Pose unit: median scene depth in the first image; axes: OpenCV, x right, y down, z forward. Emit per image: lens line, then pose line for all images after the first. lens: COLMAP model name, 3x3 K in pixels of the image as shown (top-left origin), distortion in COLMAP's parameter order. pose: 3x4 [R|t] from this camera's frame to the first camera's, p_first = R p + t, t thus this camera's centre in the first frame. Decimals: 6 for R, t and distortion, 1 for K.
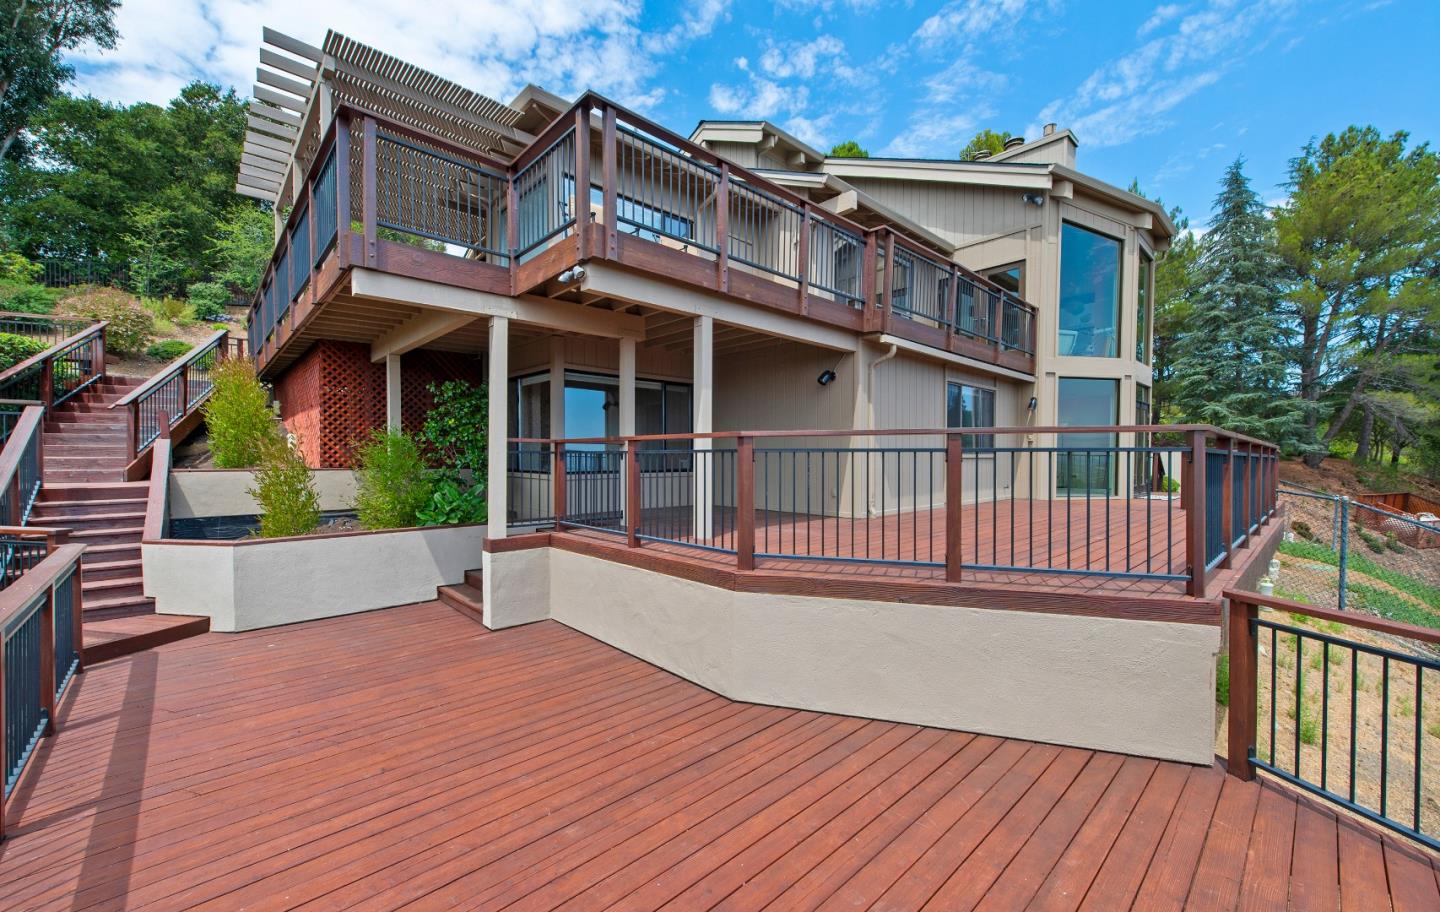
lens RADIAL K [[569.5, 0, 723.3], [0, 569.5, 461.1], [0, 0, 1]] dist [0.004405, -0.000019]
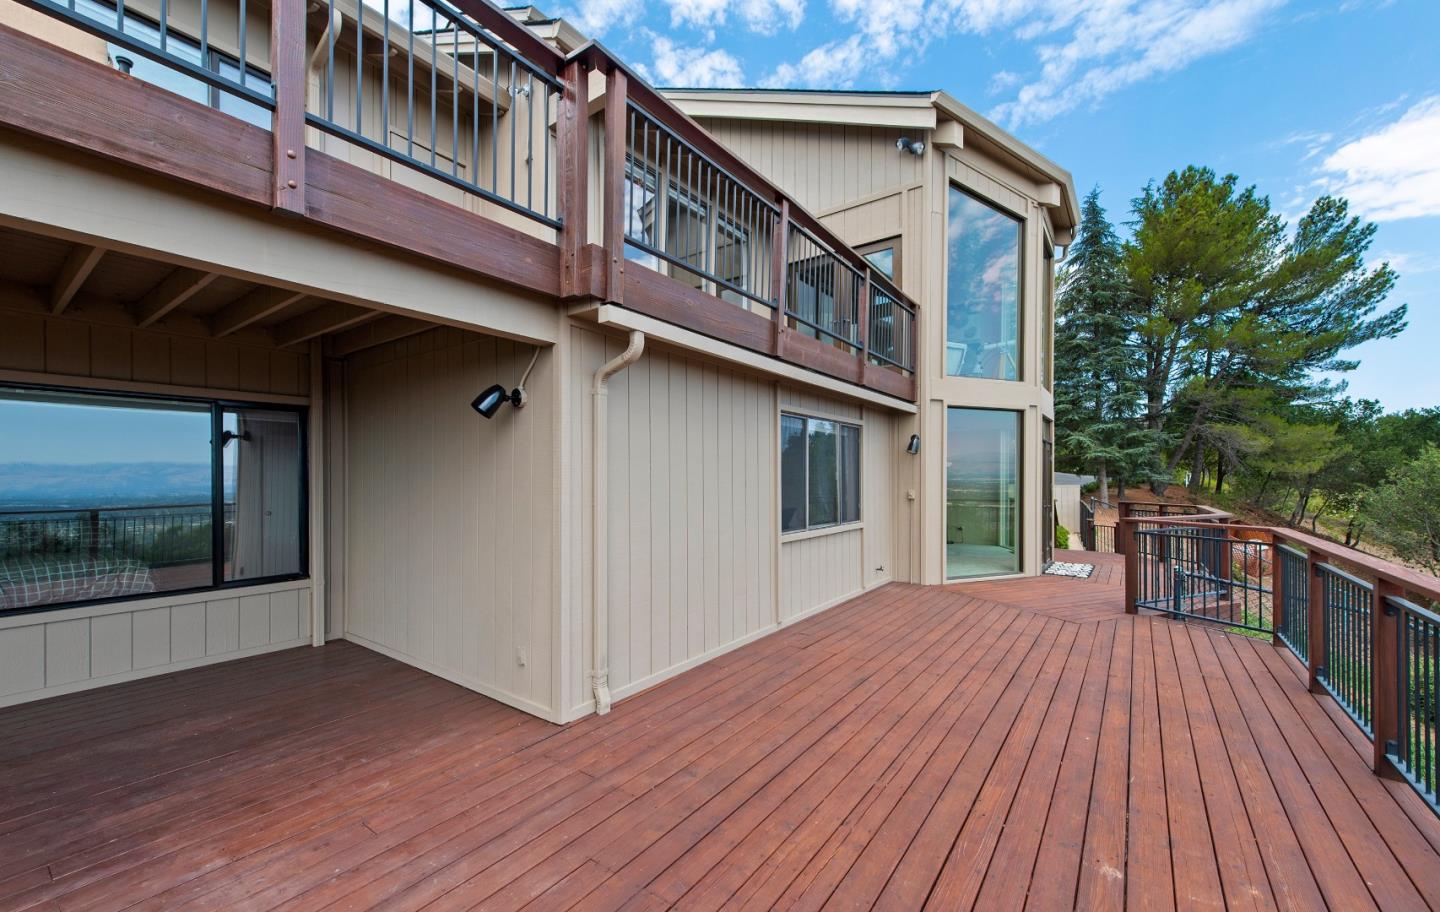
lens RADIAL K [[569.5, 0, 718.9], [0, 569.5, 460.3], [0, 0, 1]] dist [0.004405, -0.000019]
pose [[0.983682, 0.002439, 0.179897, 0.142073], [0.003721, 0.999419, -0.033894, -0.043867], [-0.179875, 0.034010, 0.983101, 0.278337]]
